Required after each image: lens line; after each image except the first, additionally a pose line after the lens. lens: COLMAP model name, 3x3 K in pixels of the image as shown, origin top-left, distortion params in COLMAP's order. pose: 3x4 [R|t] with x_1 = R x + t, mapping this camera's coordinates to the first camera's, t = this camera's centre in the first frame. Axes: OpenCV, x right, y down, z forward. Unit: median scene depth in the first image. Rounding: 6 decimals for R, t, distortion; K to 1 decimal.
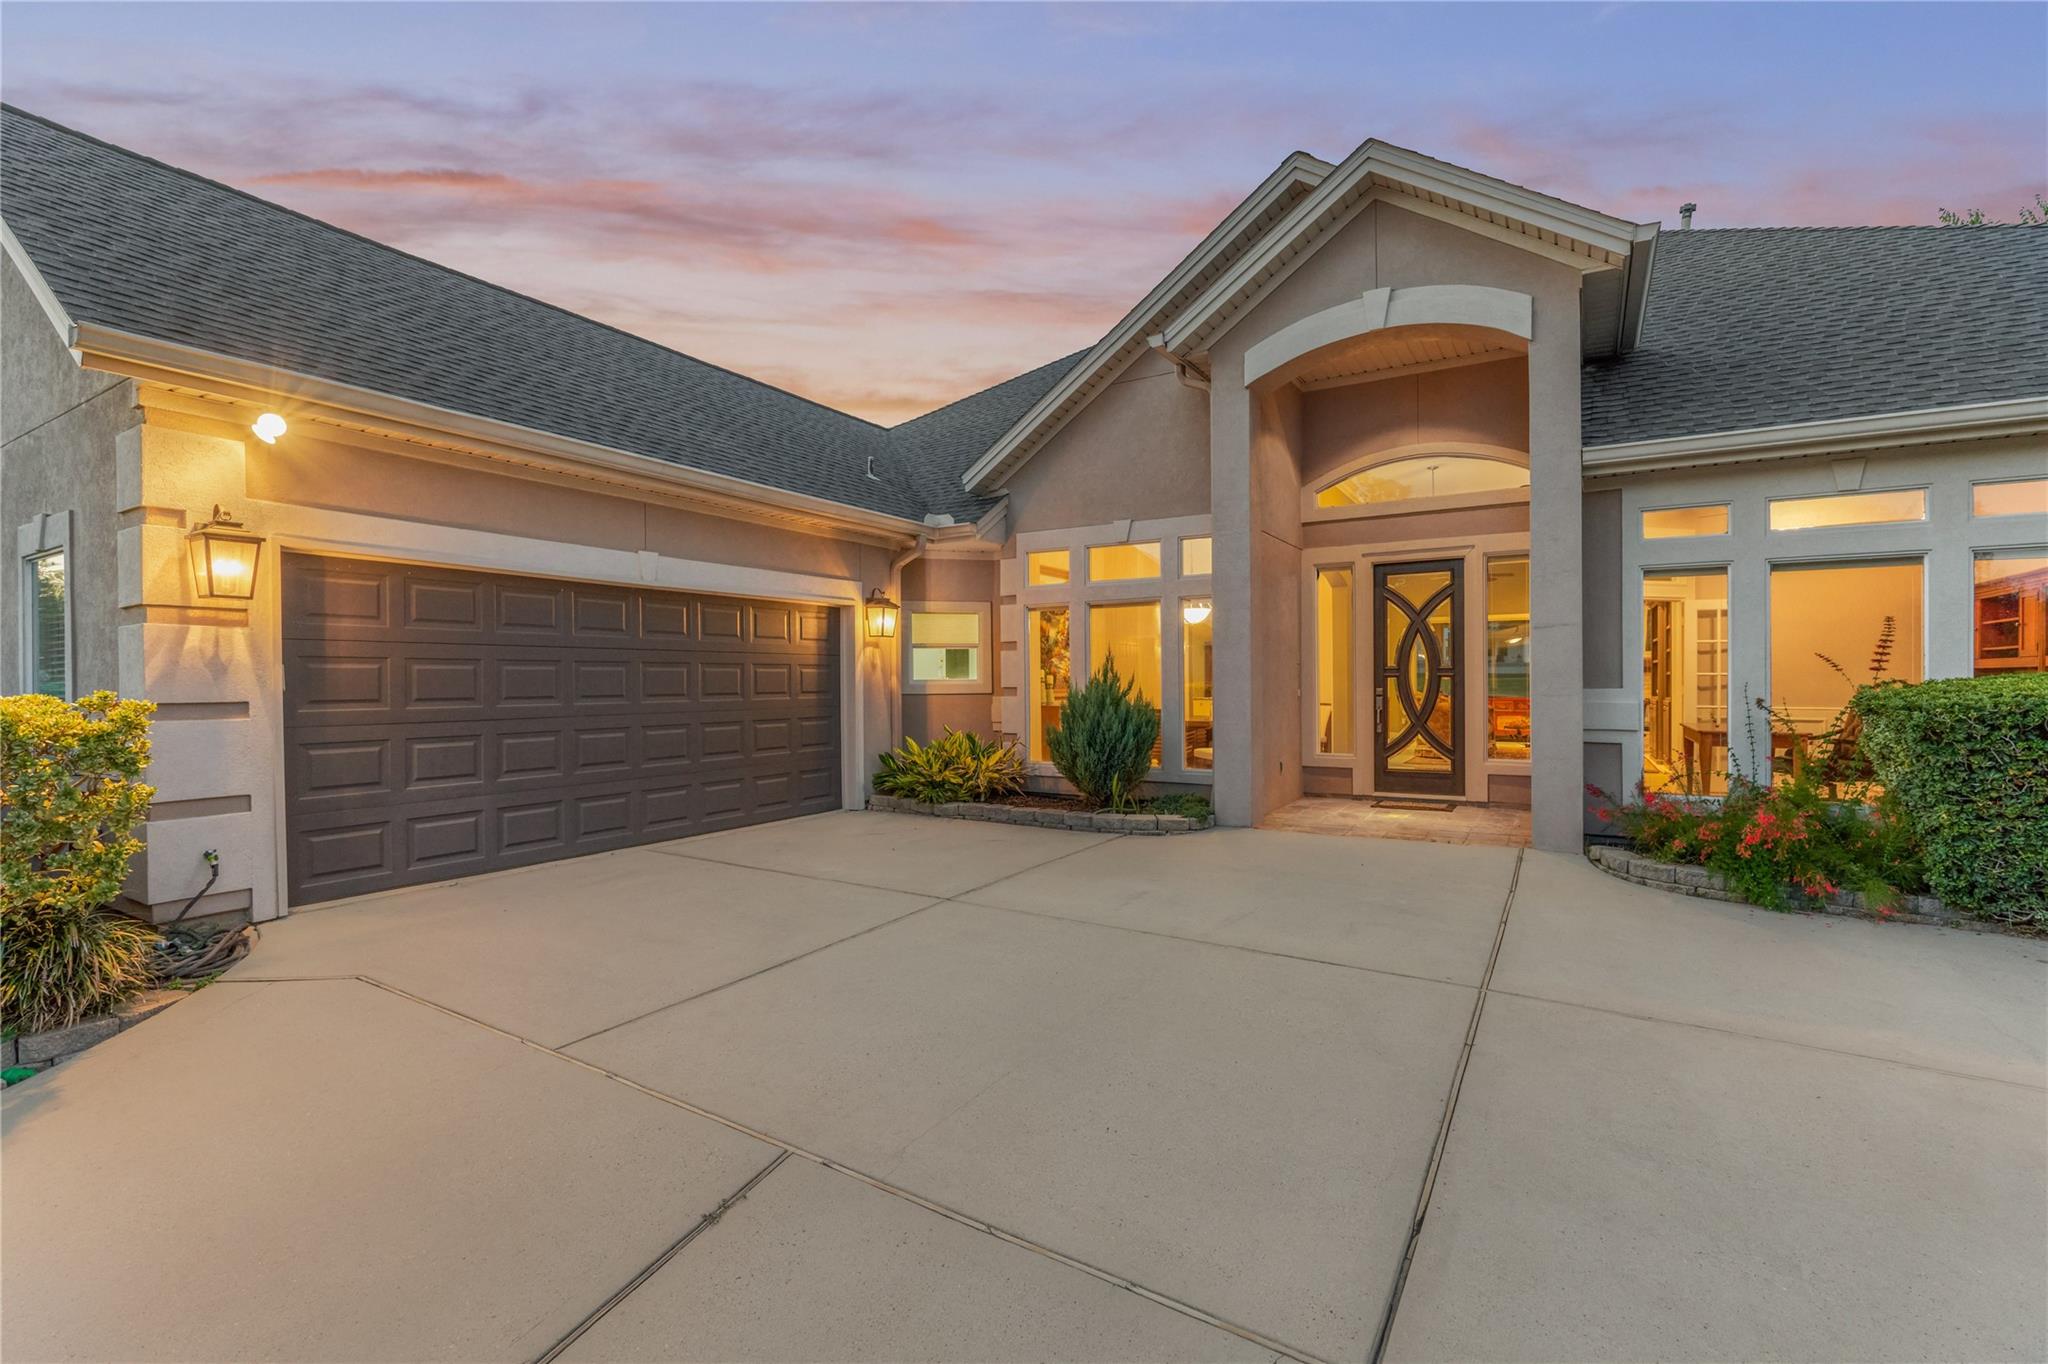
lens RADIAL K [[911.2, 0, 1024.0], [0, 911.2, 682.0], [0, 0, 1]] dist [-0.000317, 0.000147]
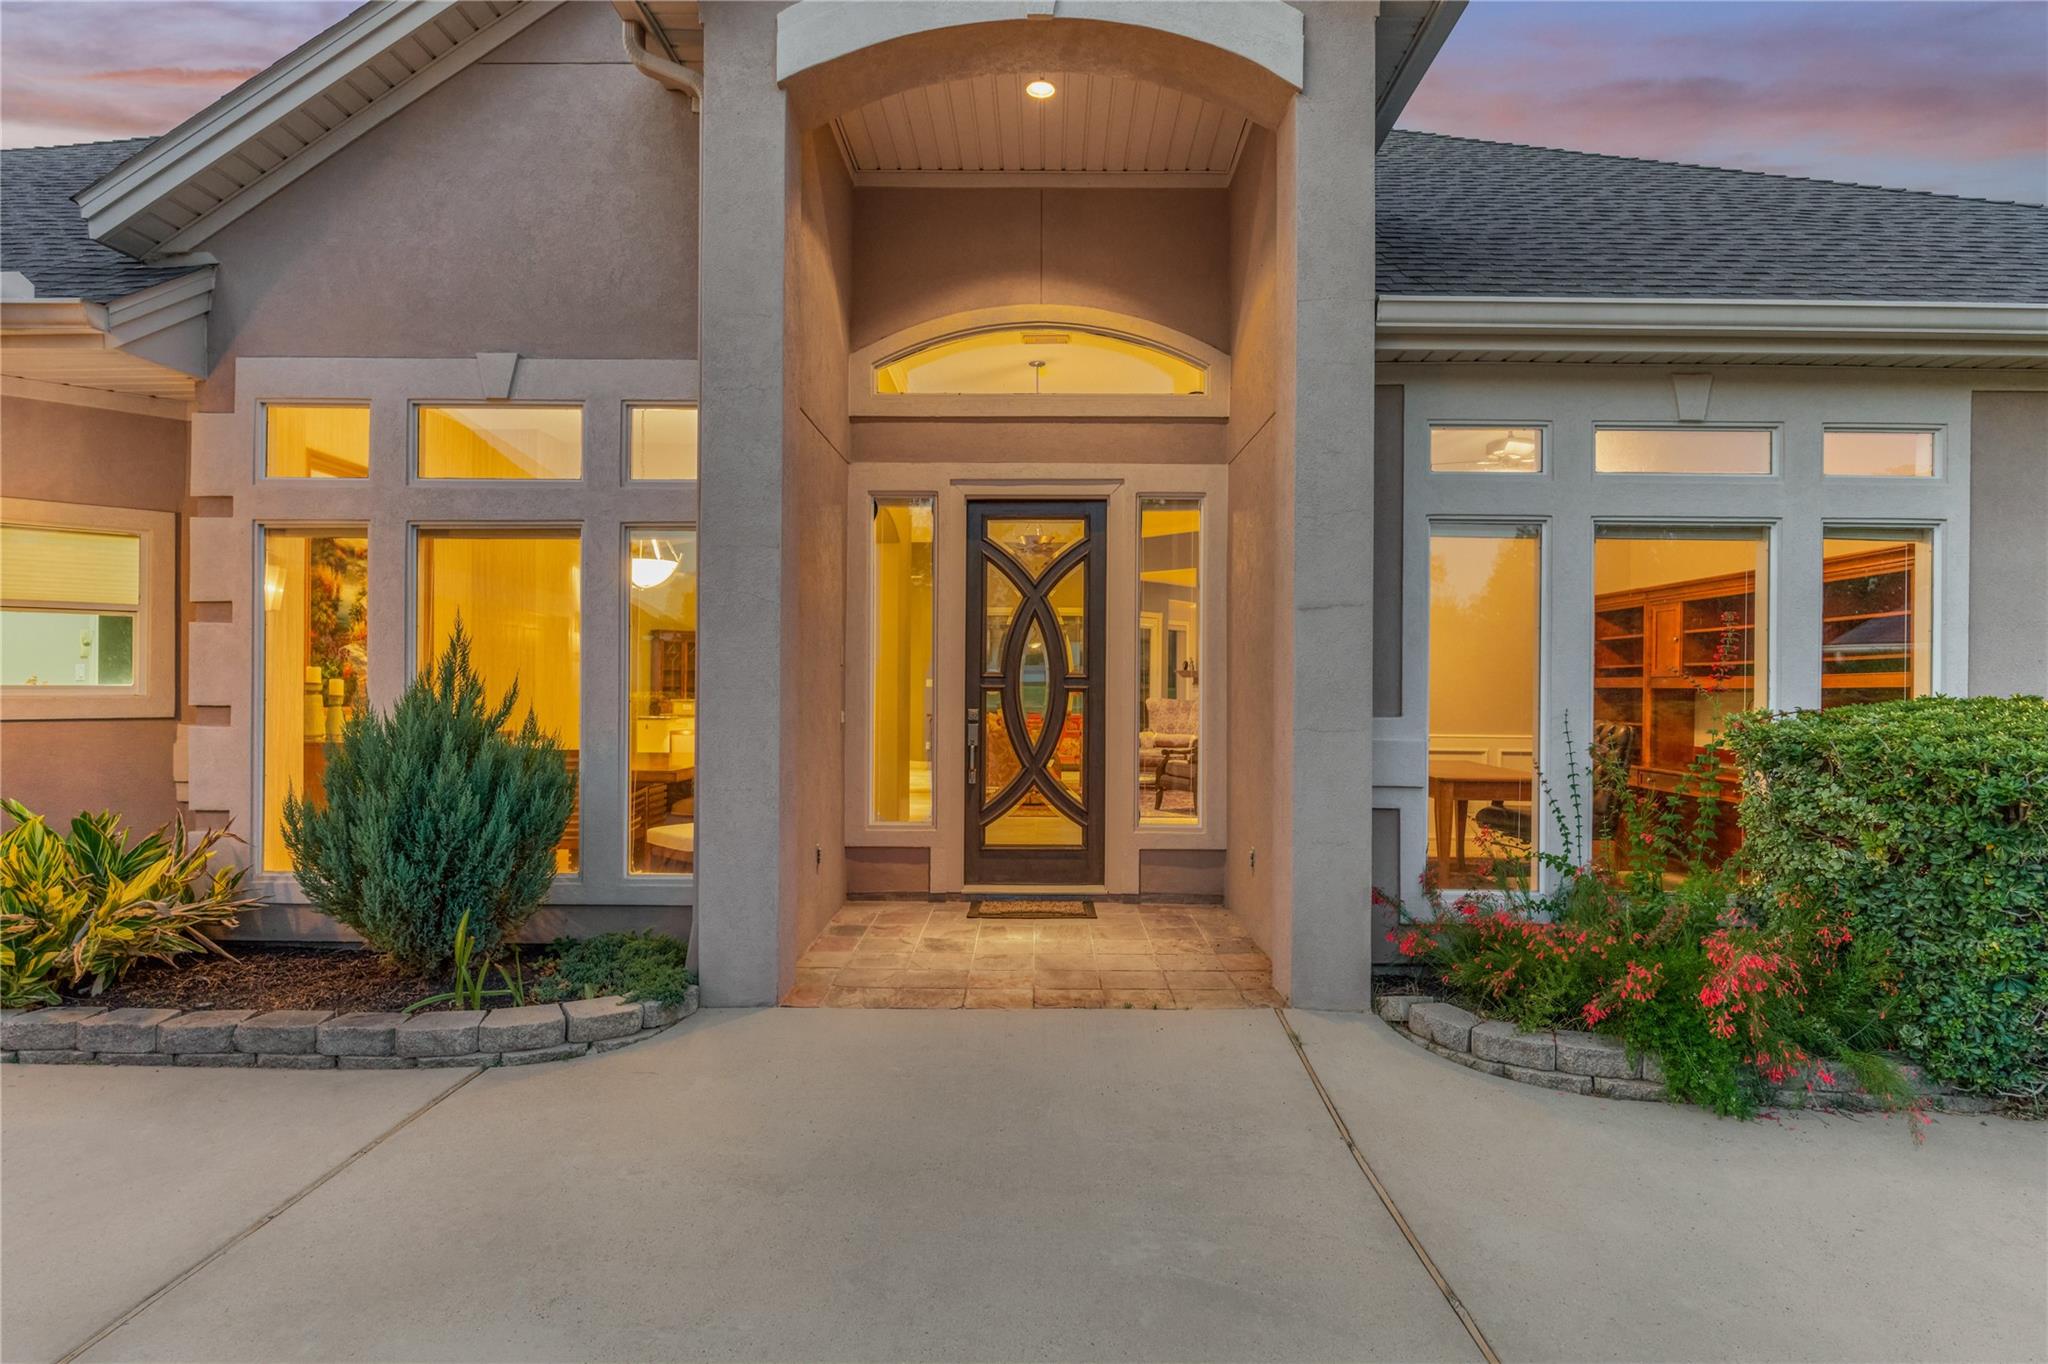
lens RADIAL K [[1084.0, 0, 1024.0], [0, 1084.0, 682.0], [0, 0, 1]] dist [-0.006287, -0.000810]
pose [[0.858079, 0.012879, 0.513356, 0.058163], [-0.010864, 0.999917, -0.006926, -0.006478], [-0.513402, 0.000366, 0.858148, 0.389372]]
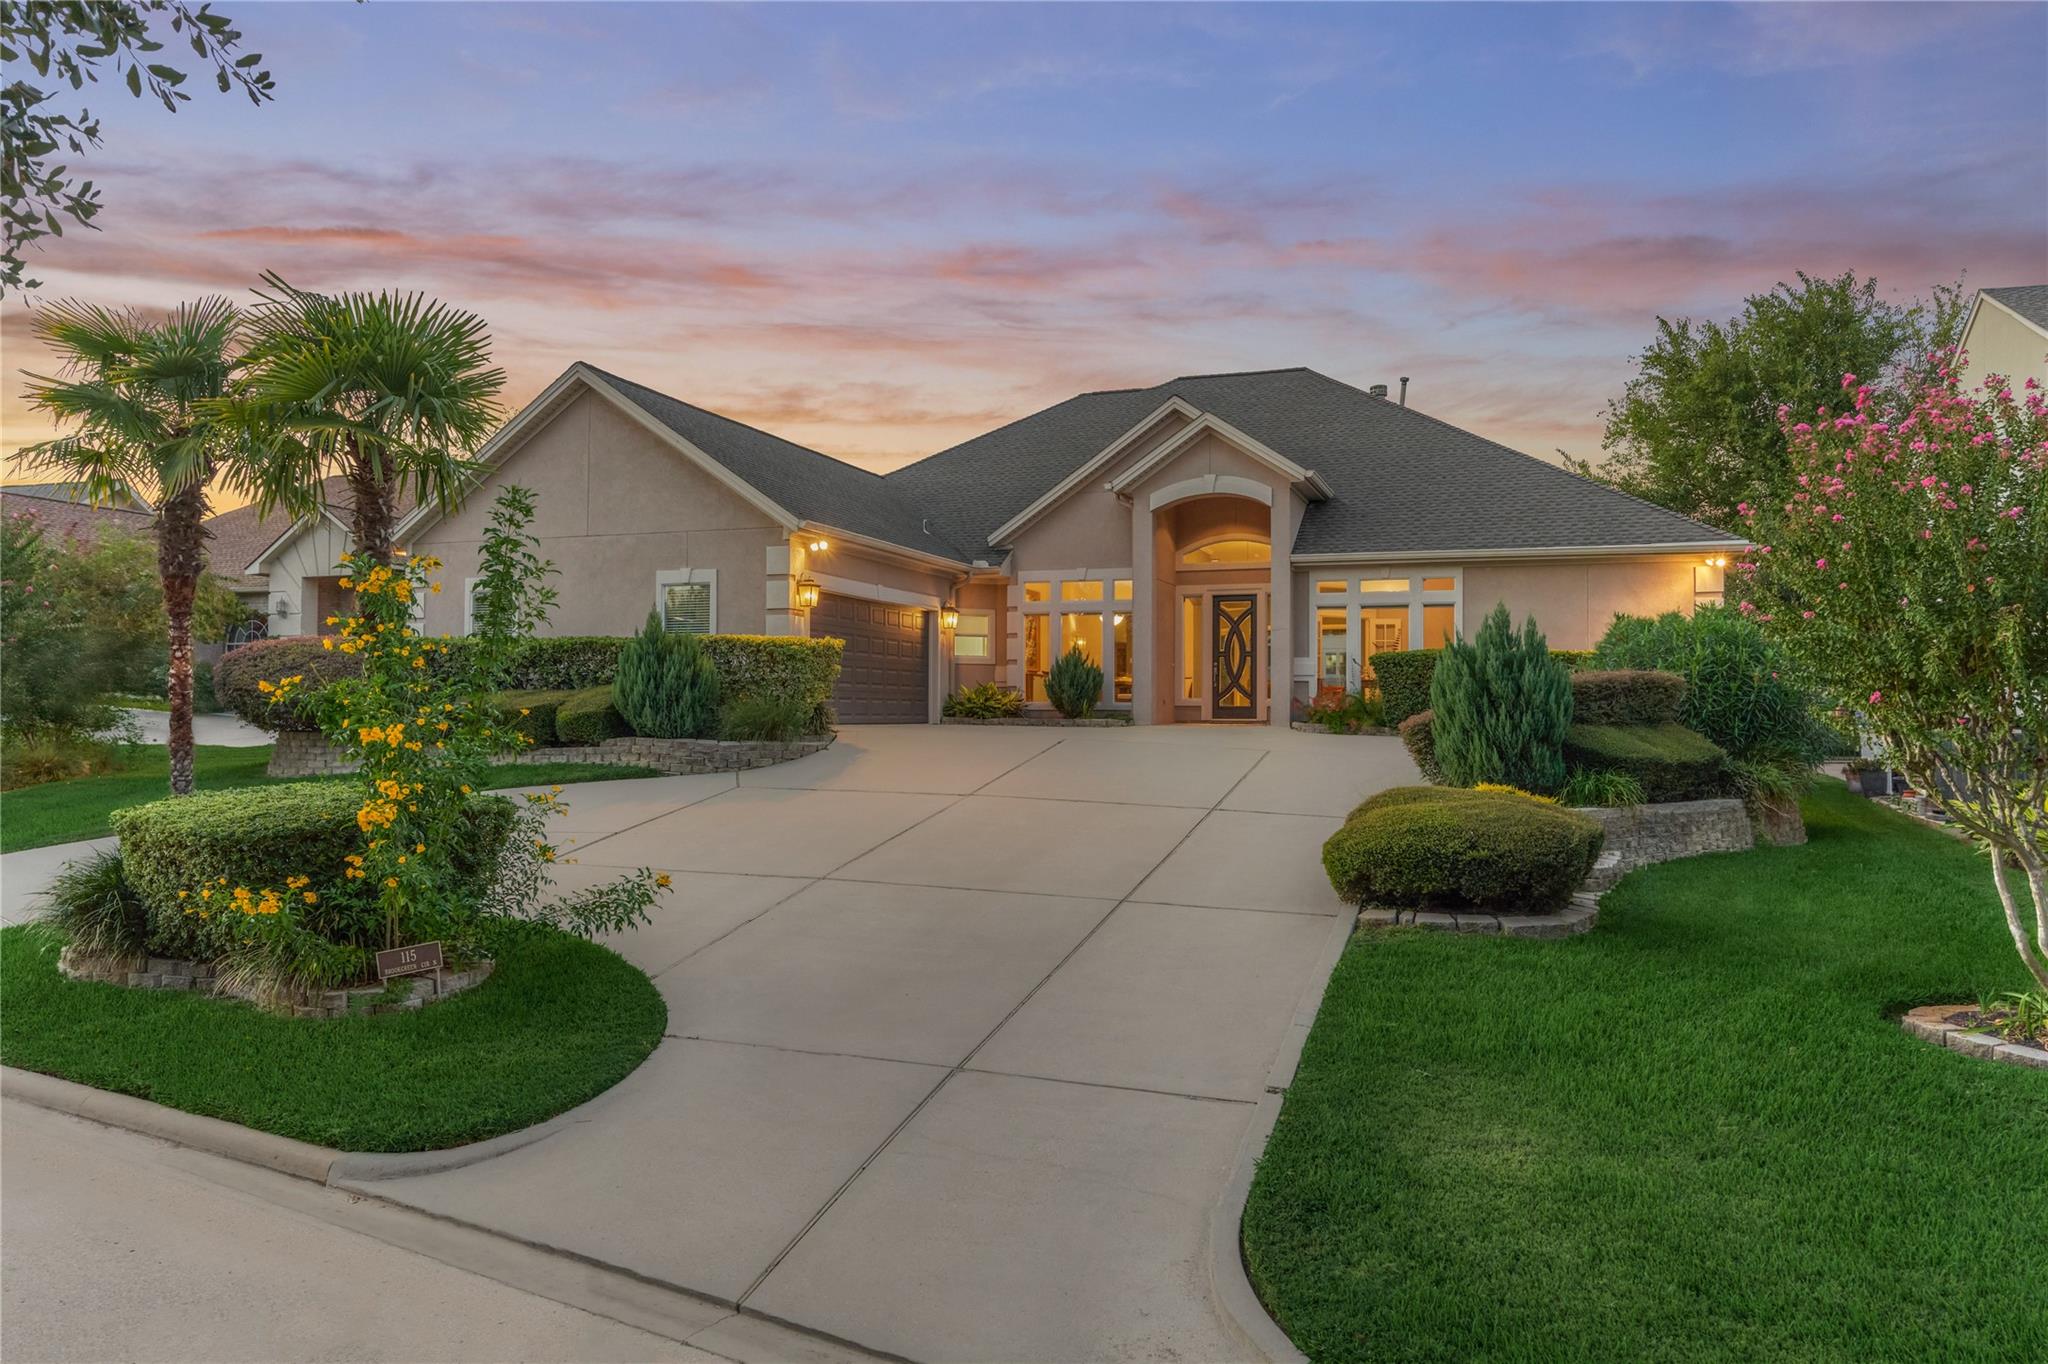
lens RADIAL K [[1350.9, 0, 1024.0], [0, 1350.9, 682.0], [0, 0, 1]] dist [-0.001971, -0.000344]
pose [[0.983010, 0.017656, 0.182699, -0.510818], [-0.013358, 0.999605, -0.024731, 0.123410], [-0.183063, 0.021870, 0.982858, -1.682751]]
